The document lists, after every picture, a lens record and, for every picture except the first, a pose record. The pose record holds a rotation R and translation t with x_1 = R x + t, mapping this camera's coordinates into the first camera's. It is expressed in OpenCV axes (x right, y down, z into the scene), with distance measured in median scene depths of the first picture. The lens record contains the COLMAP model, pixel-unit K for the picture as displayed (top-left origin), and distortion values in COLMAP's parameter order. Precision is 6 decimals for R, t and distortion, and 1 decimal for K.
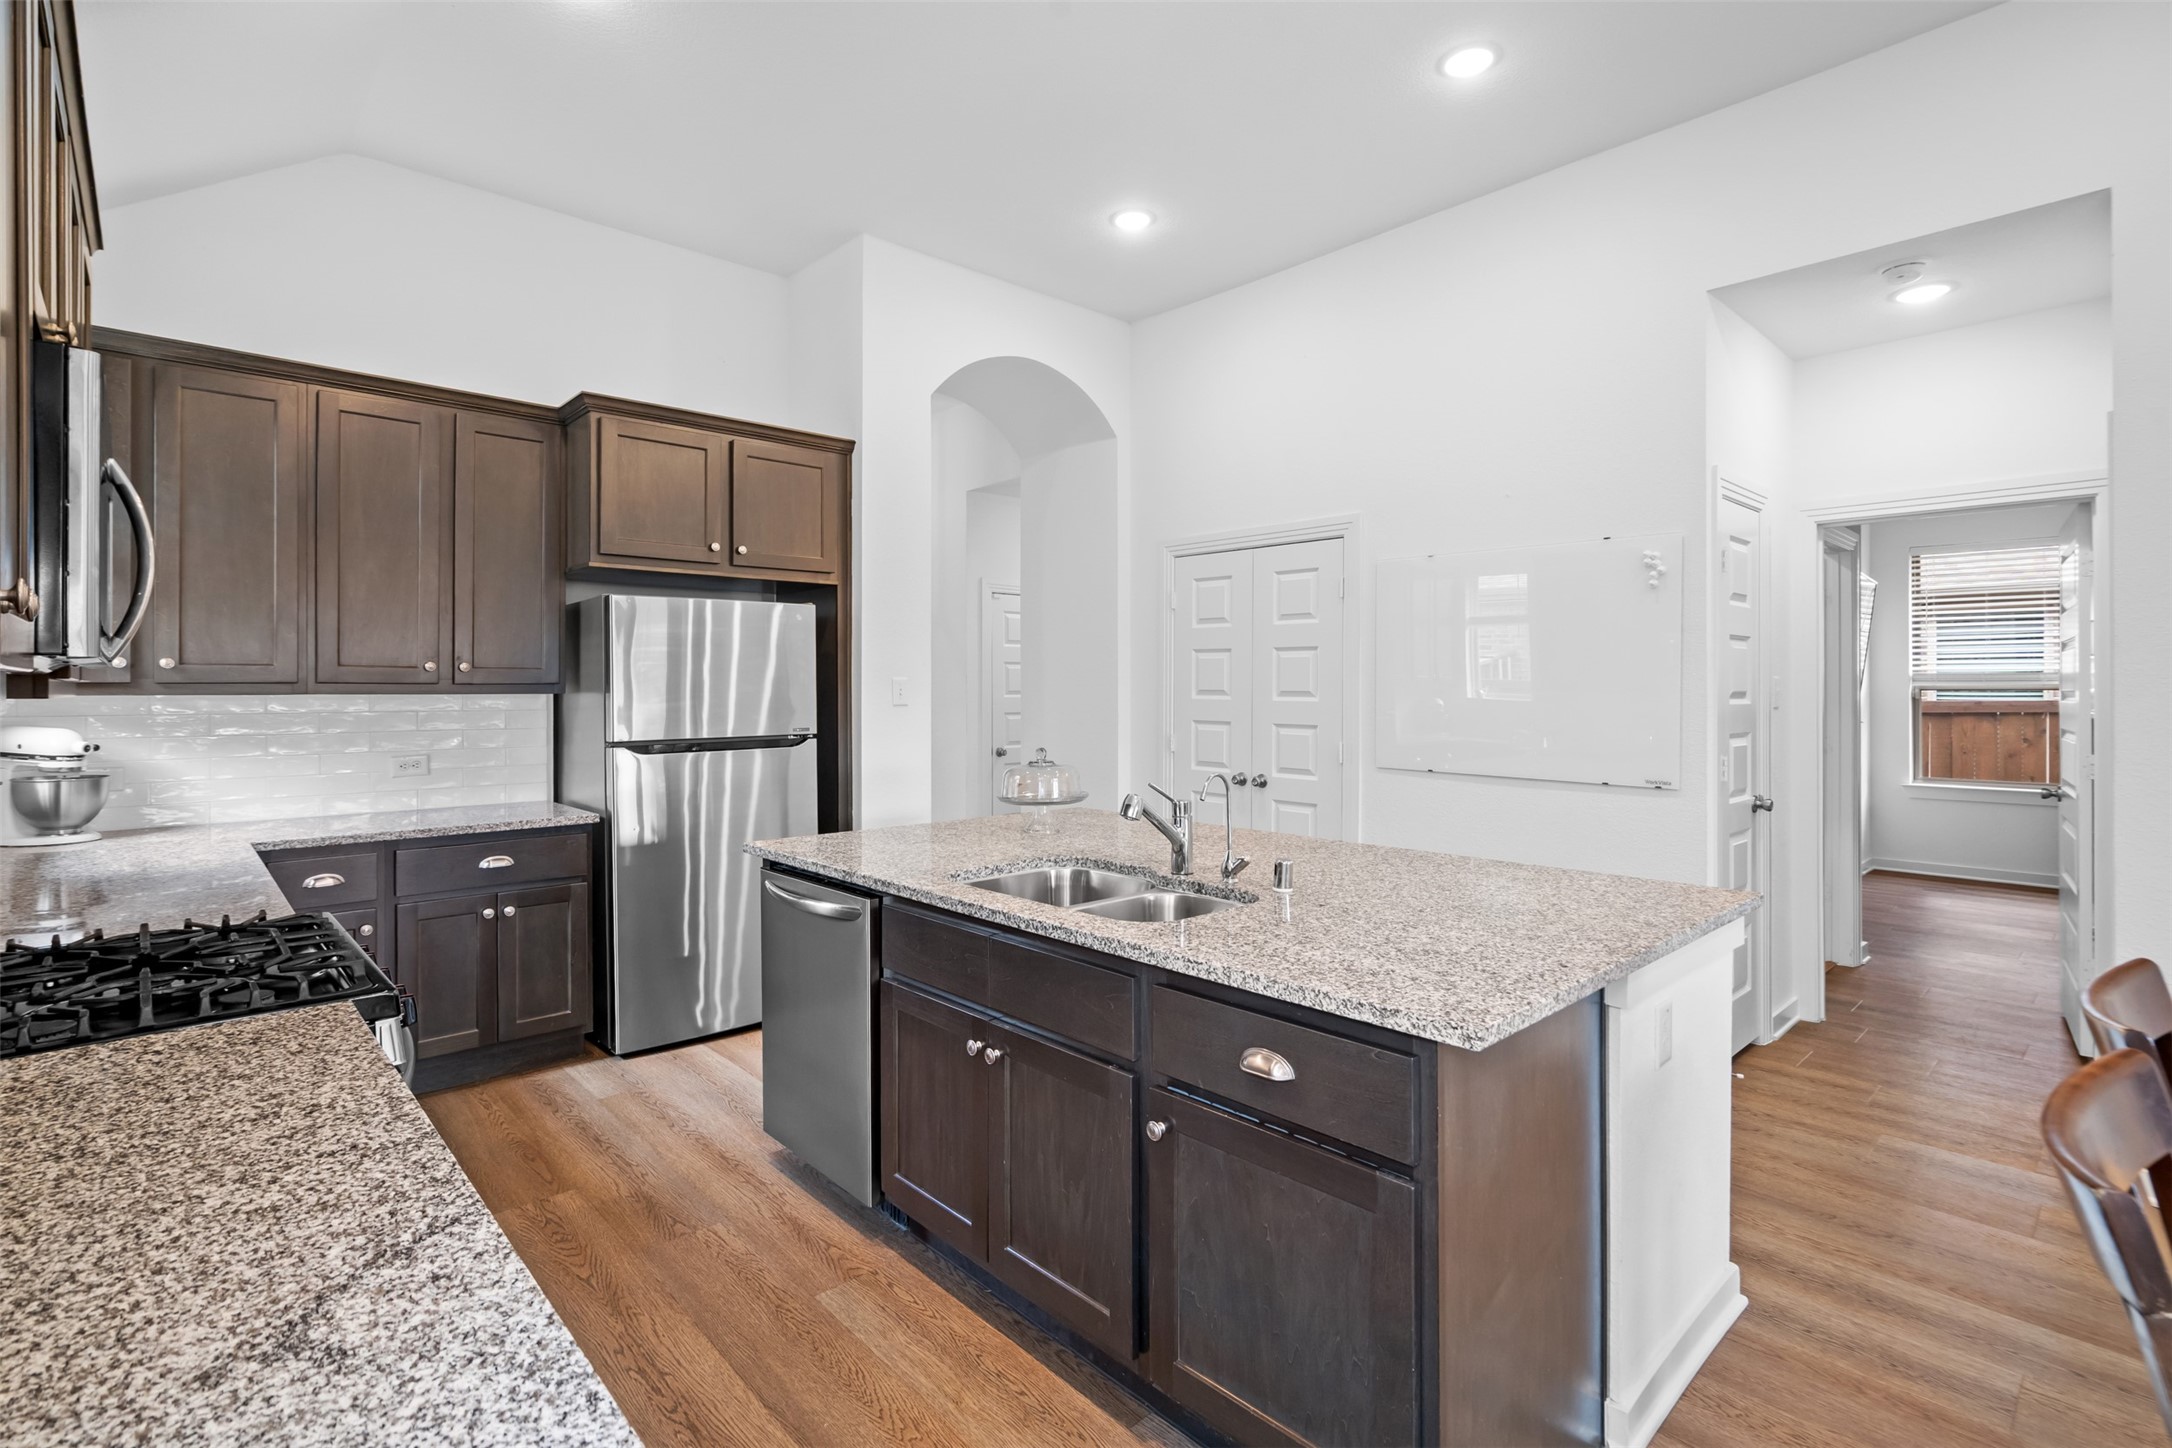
lens RADIAL K [[1009.2, 0, 1090.4], [0, 1009.2, 694.2], [0, 0, 1]] dist [-0.009366, 0.004538]
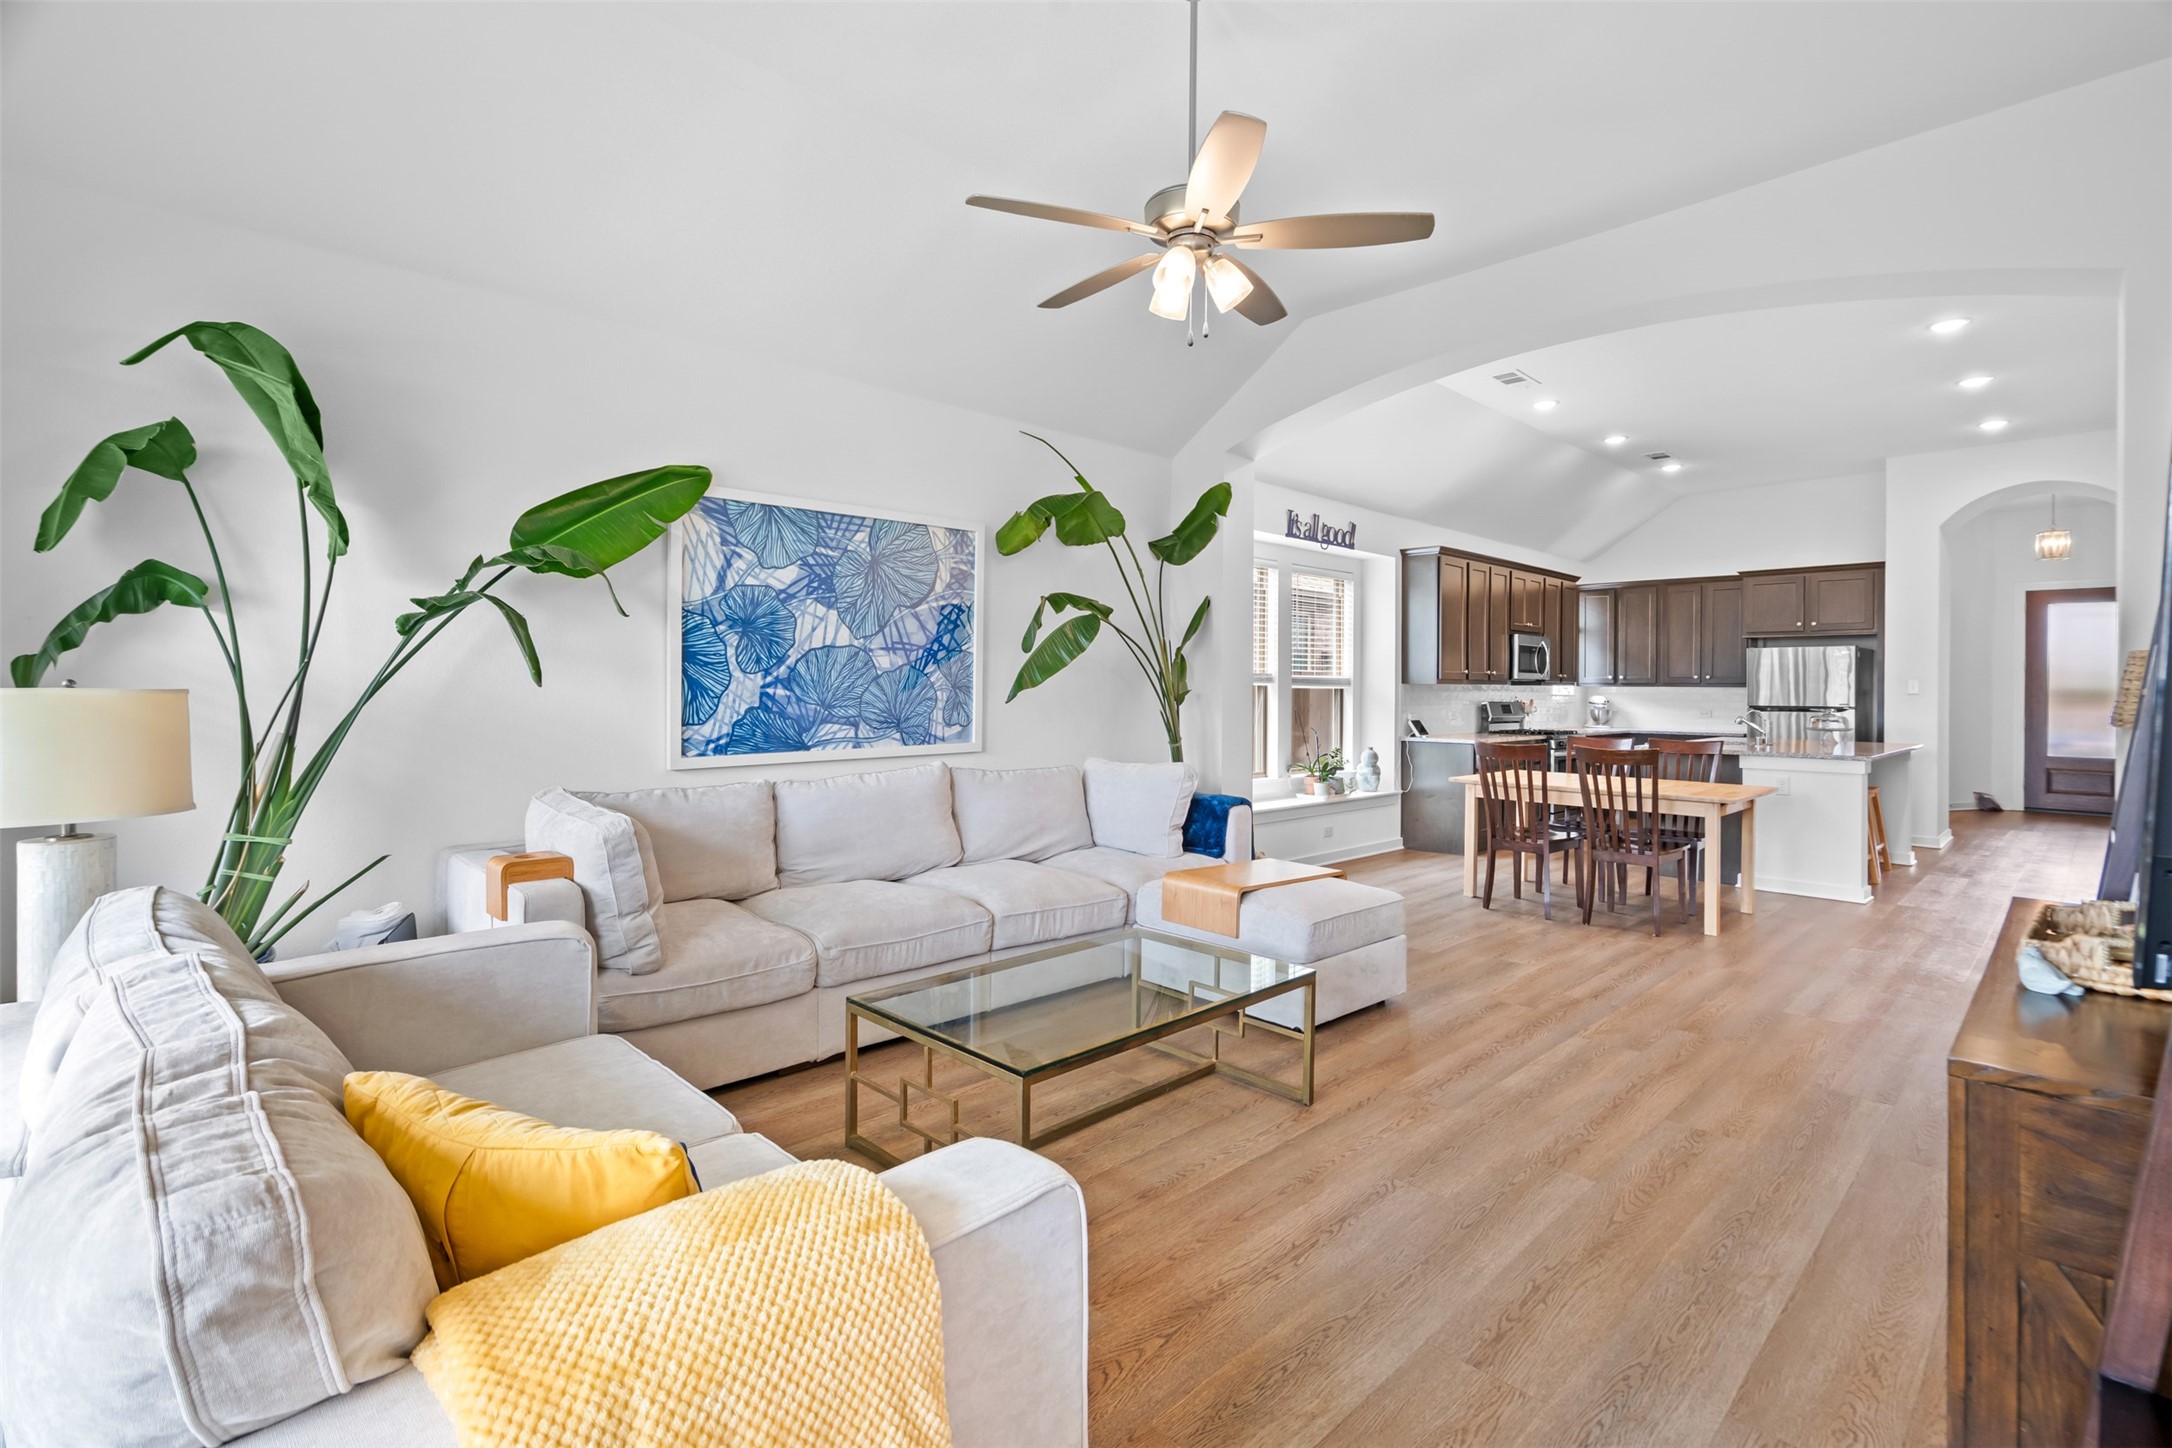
lens RADIAL K [[1009.2, 0, 1099.4], [0, 1009.2, 691.0], [0, 0, 1]] dist [-0.009366, 0.004538]
pose [[0.035927, 0.005177, -0.999341, 2.171197], [-0.011815, 0.999919, 0.004755, 0.018945], [0.999285, 0.011636, 0.035985, -0.791351]]
